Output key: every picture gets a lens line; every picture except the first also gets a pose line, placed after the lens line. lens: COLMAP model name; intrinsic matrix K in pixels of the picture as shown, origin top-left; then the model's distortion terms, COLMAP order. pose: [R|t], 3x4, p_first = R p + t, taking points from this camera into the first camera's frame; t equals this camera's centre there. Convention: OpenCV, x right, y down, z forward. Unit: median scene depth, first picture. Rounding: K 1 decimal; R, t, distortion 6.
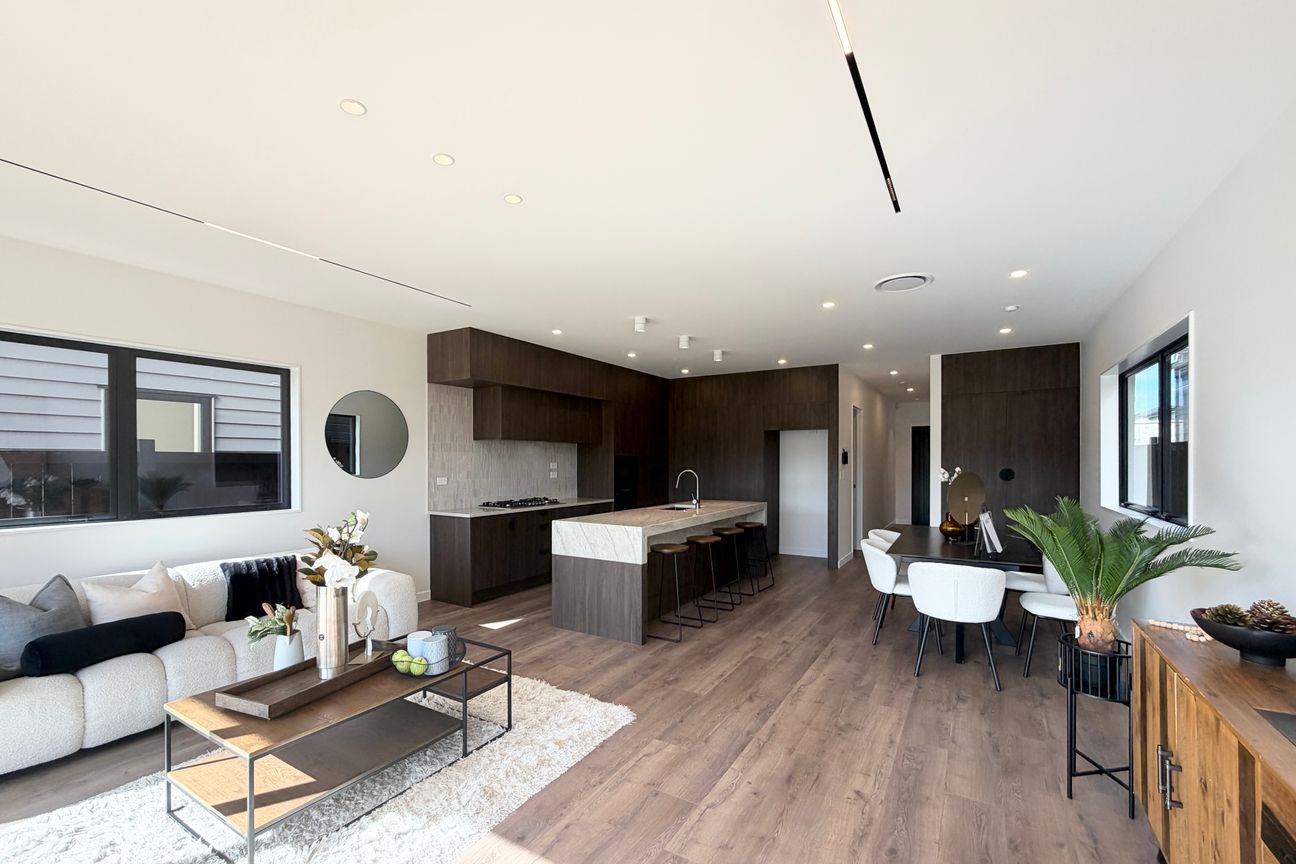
lens RADIAL K [[535.6, 0, 647.4], [0, 535.6, 460.3], [0, 0, 1]] dist [0.000860, 0.000013]
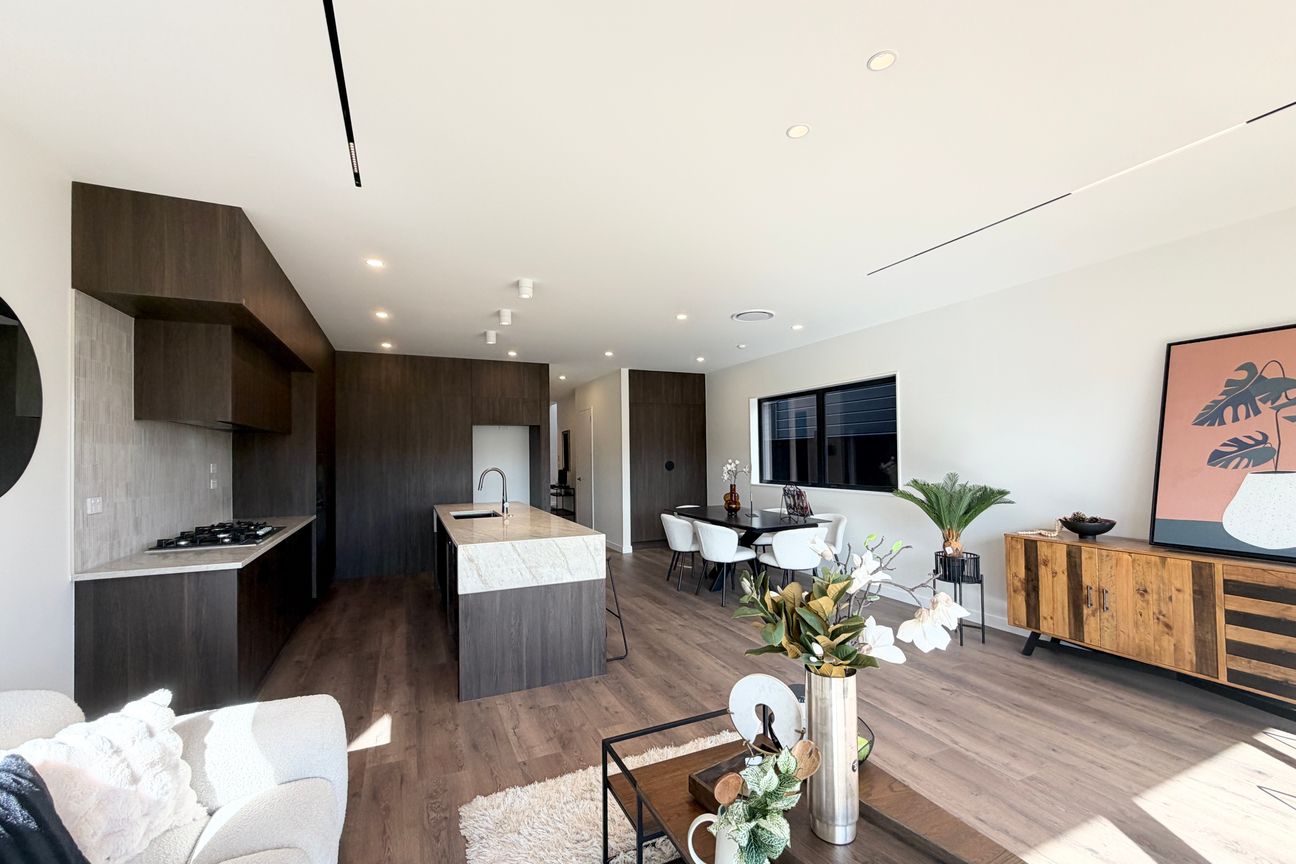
lens RADIAL K [[524.3, 0, 633.7], [0, 524.3, 450.9], [0, 0, 1]] dist [0.000074, -0.000037]
pose [[0.574010, 0.001310, 0.818847, -0.495493], [0.011534, 0.999887, -0.009686, 0.001447], [-0.818767, 0.015005, 0.573930, 0.363046]]
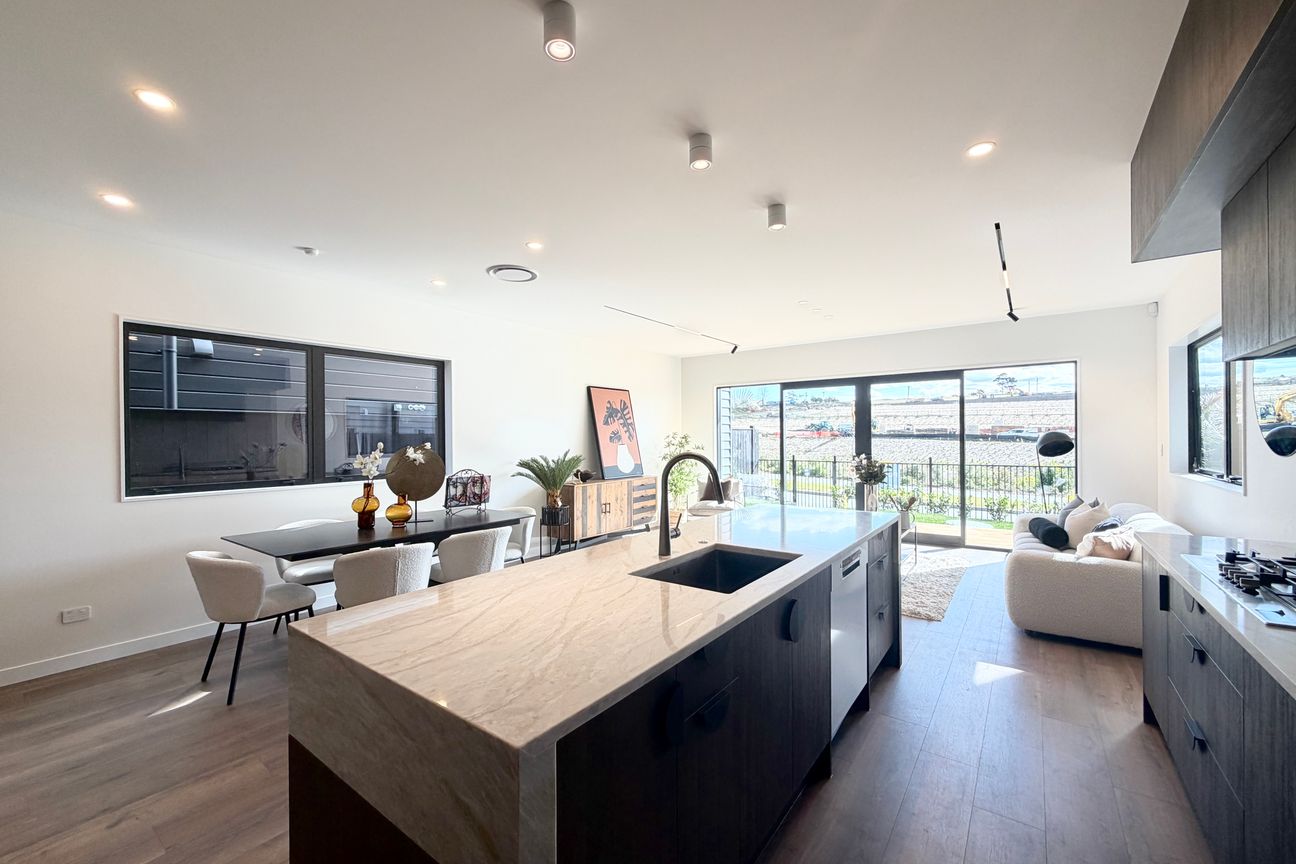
lens RADIAL K [[516.9, 0, 644.6], [0, 516.9, 437.9], [0, 0, 1]] dist [0.000409, 0.000041]
pose [[-0.995266, 0.006849, 0.096946, 0.075755], [0.007048, 0.999974, 0.001711, 0.005596], [-0.096932, 0.002386, -0.995288, 1.424556]]
